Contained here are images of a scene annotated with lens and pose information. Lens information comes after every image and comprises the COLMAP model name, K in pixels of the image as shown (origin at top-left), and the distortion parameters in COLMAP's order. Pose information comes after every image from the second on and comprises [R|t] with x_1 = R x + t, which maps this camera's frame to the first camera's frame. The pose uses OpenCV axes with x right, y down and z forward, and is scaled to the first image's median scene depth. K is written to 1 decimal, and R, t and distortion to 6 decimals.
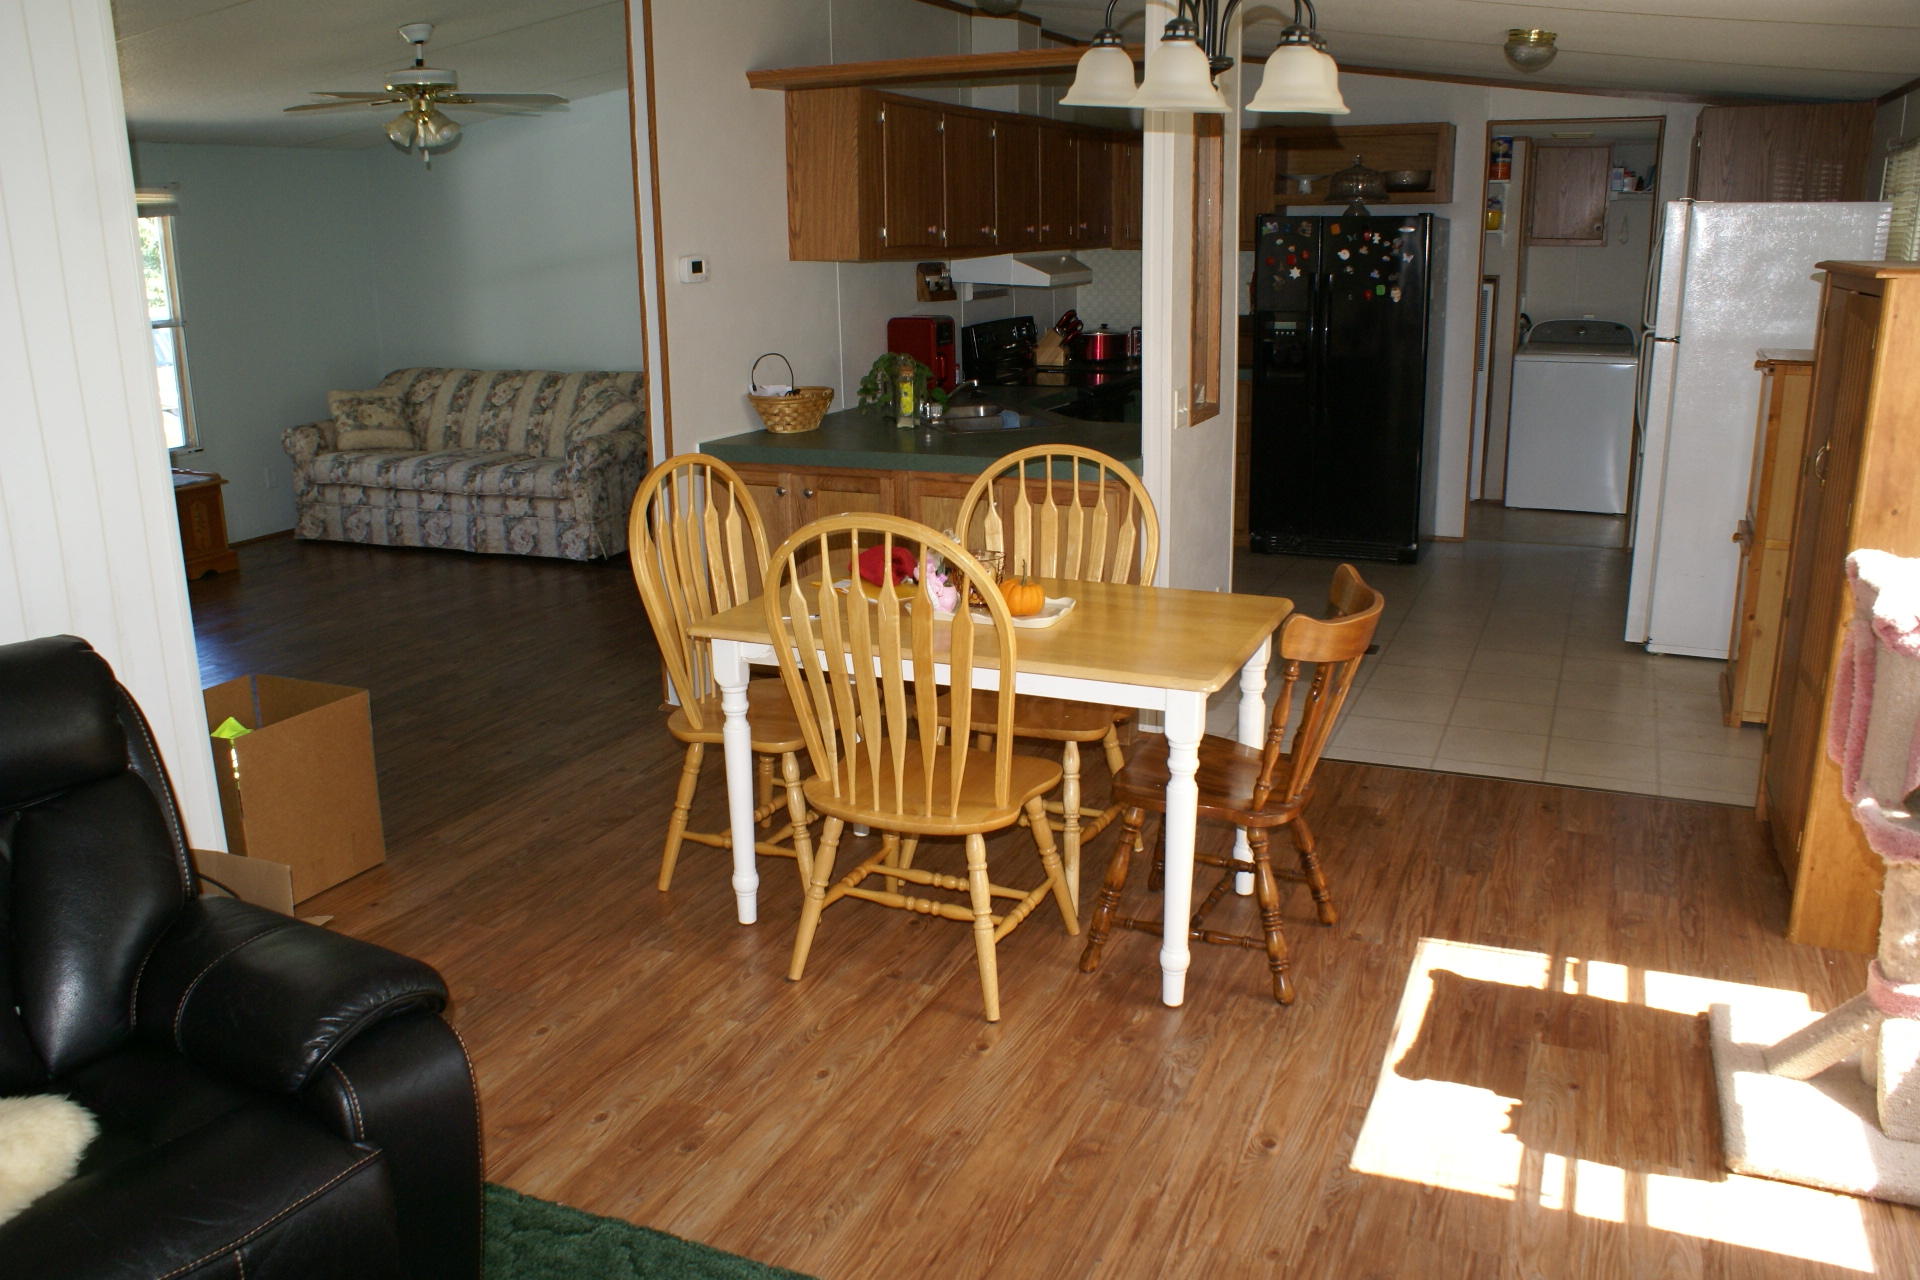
lens RADIAL K [[1519.2, 0, 965.0], [0, 1519.2, 638.8], [0, 0, 1]] dist [-0.138575, 0.087412]
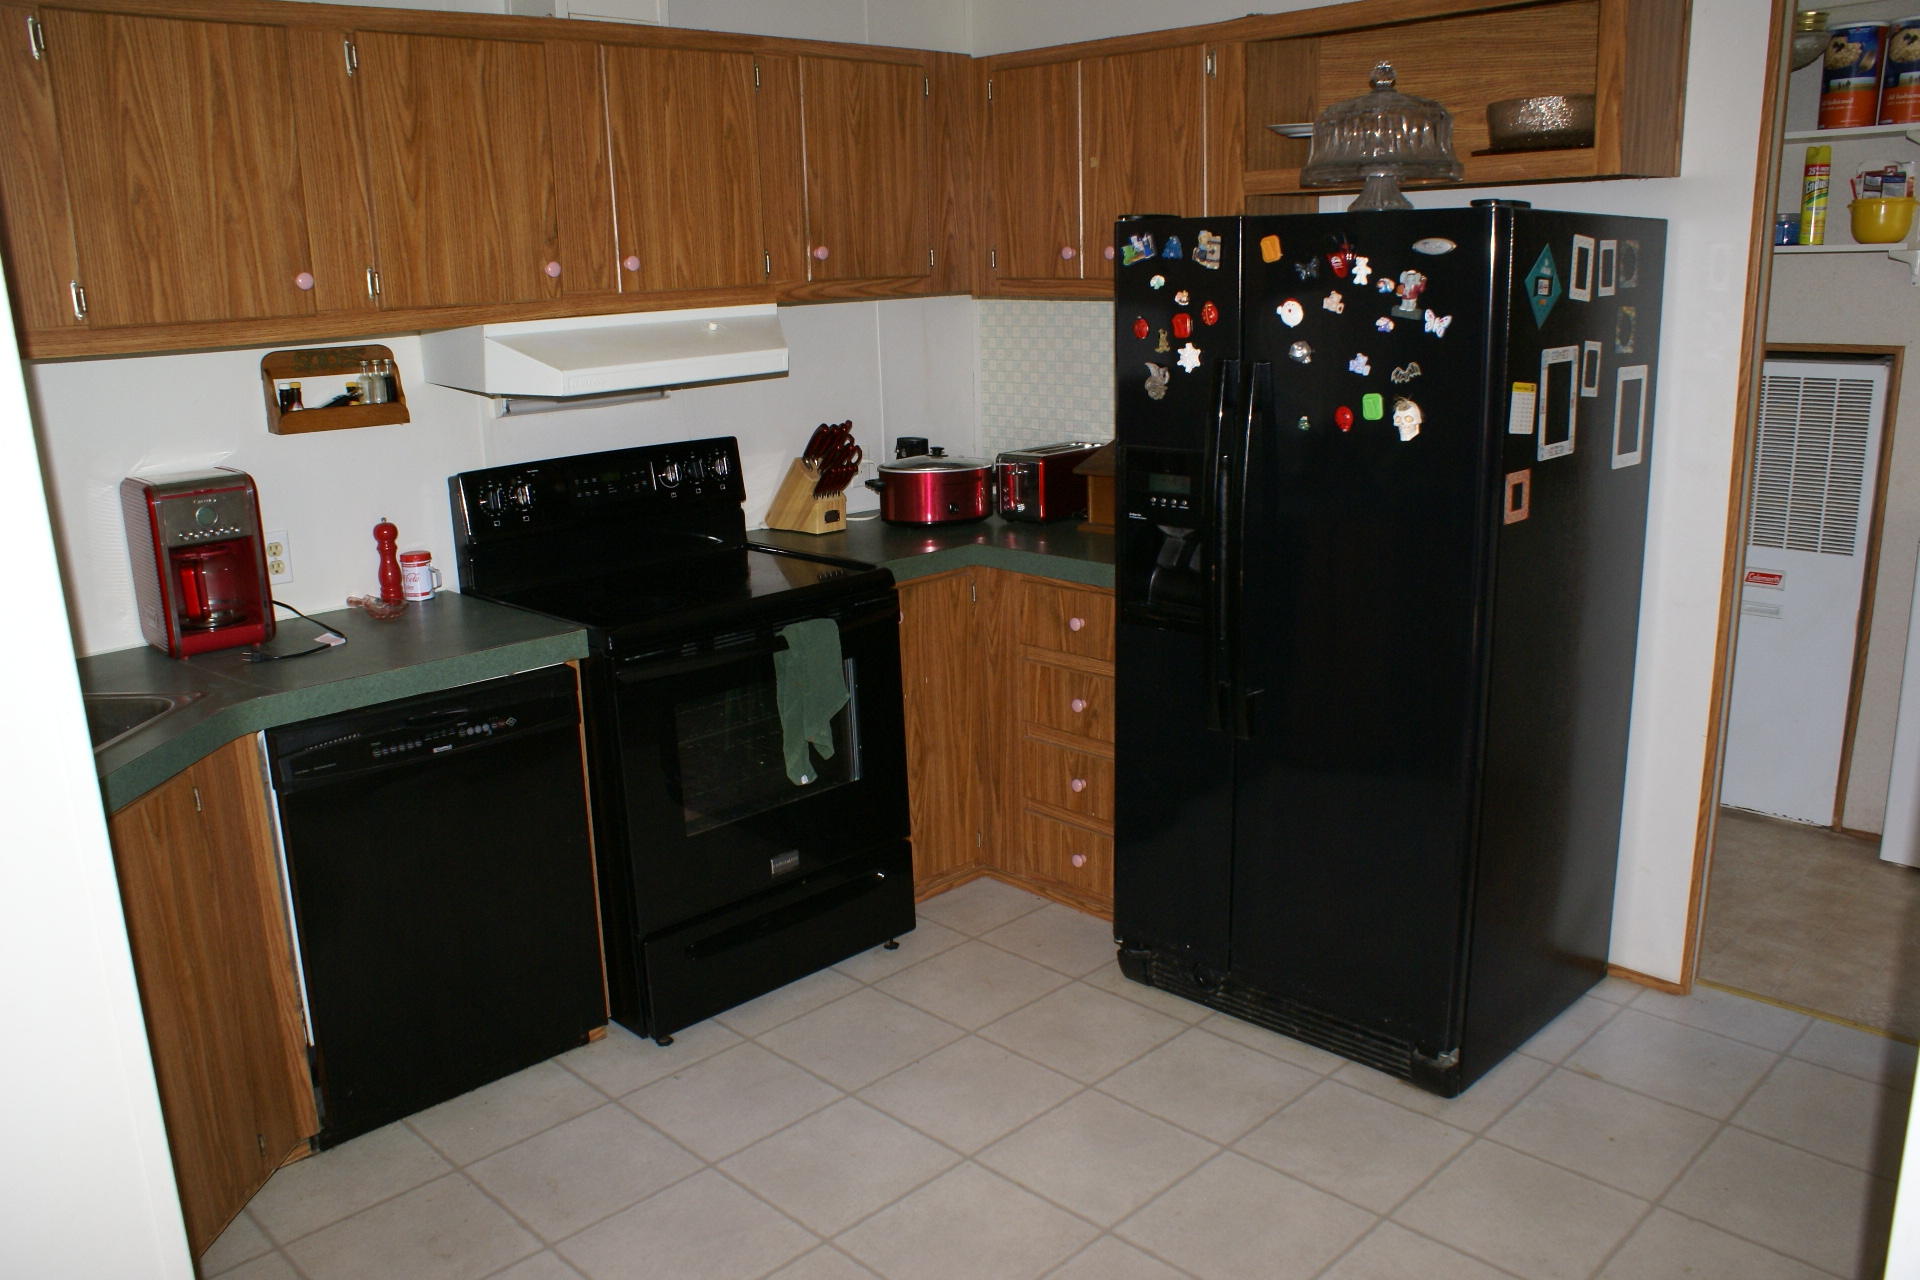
lens RADIAL K [[1519.2, 0, 957.3], [0, 1519.2, 644.6], [0, 0, 1]] dist [-0.138575, 0.087412]
pose [[0.935182, 0.069379, -0.347306, 0.311306], [-0.070985, 0.997444, 0.008114, -0.166282], [0.346981, 0.017065, 0.937717, 0.598213]]
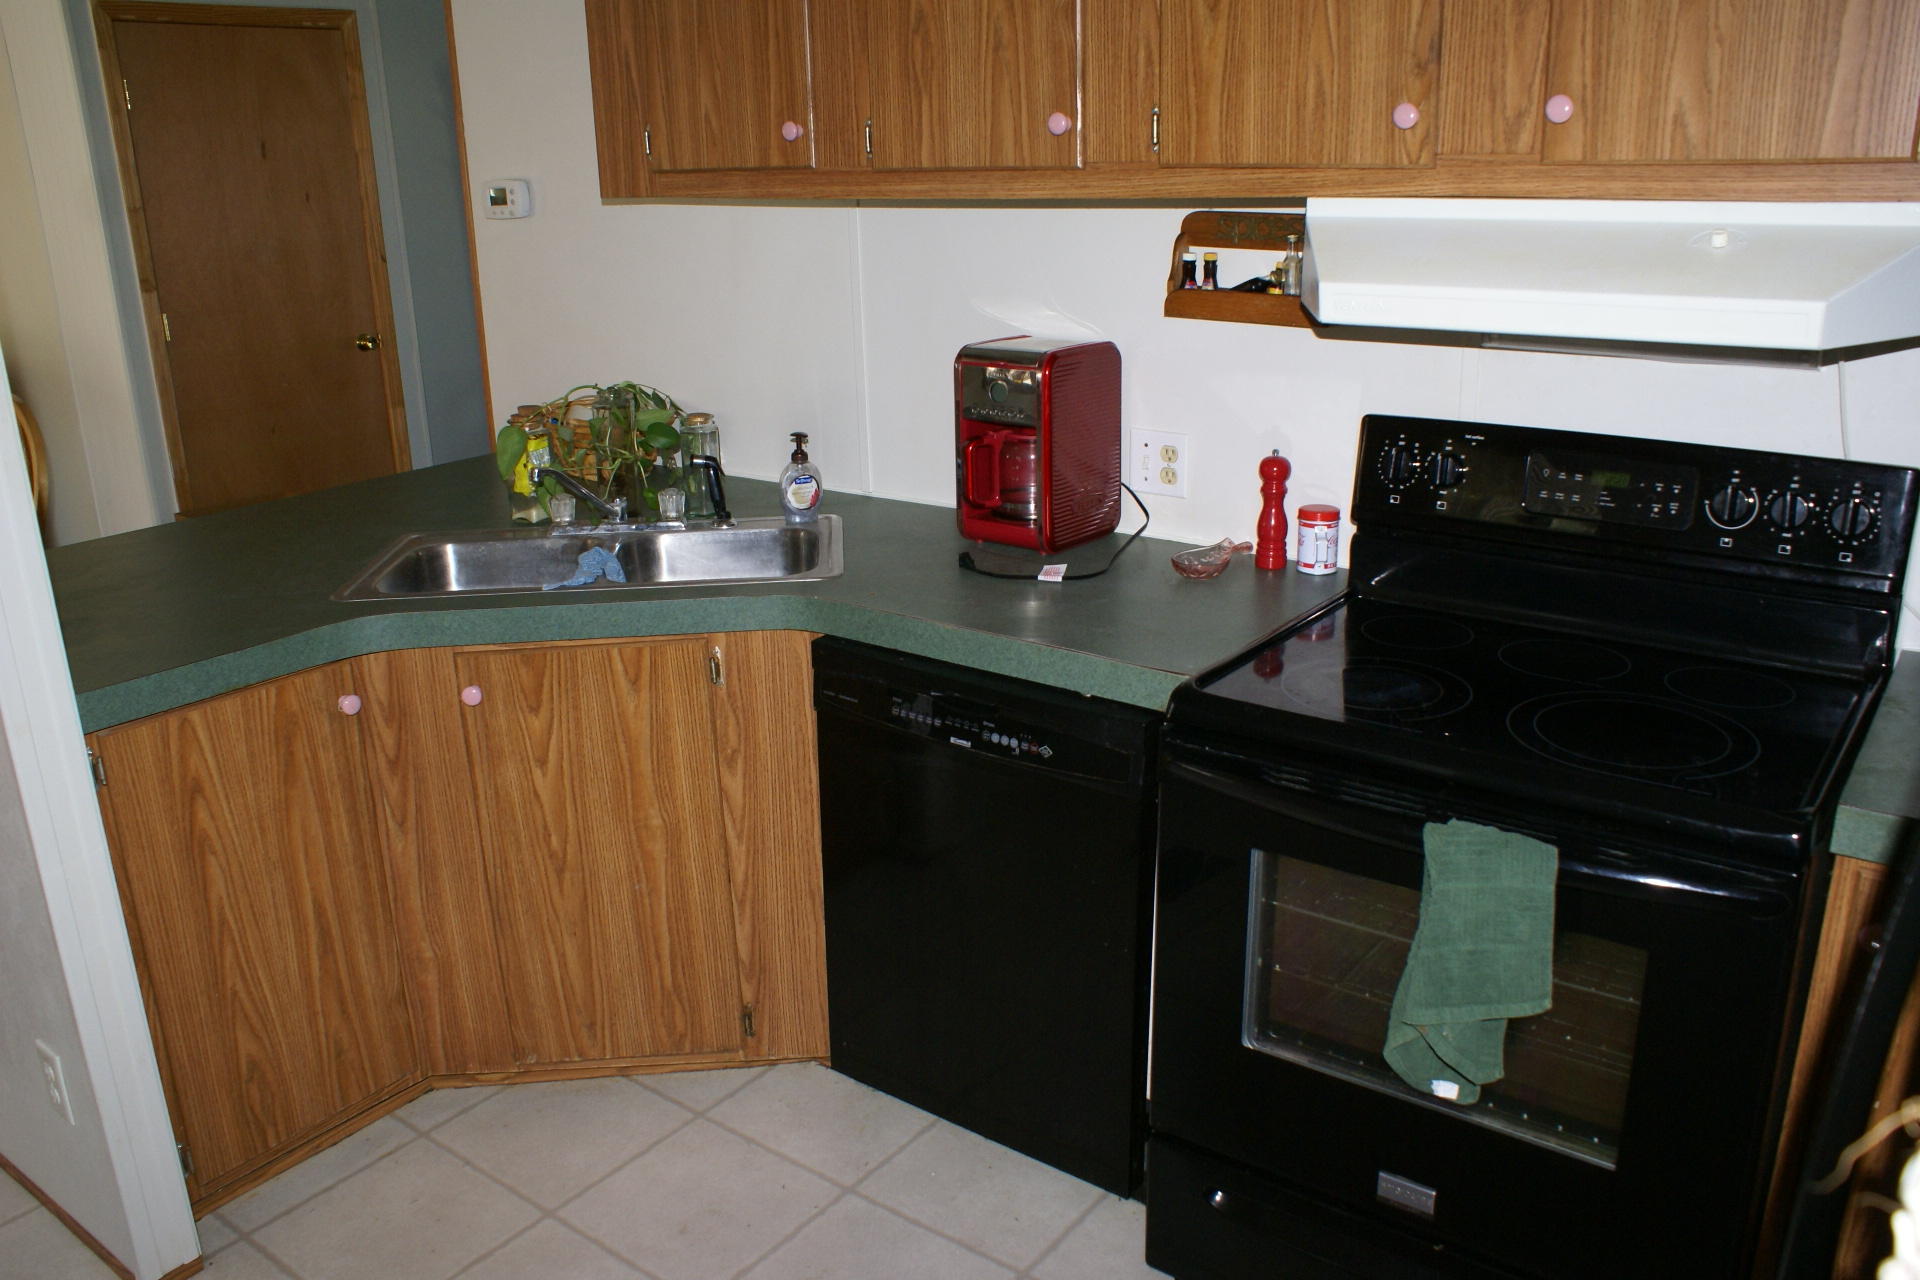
lens RADIAL K [[1519.2, 0, 961.0], [0, 1519.2, 649.8], [0, 0, 1]] dist [-0.138575, 0.087412]
pose [[-0.215663, 0.323622, -0.921281, 0.332244], [-0.224959, 0.901638, 0.369382, -0.261528], [0.950202, 0.286912, -0.121648, 0.964051]]
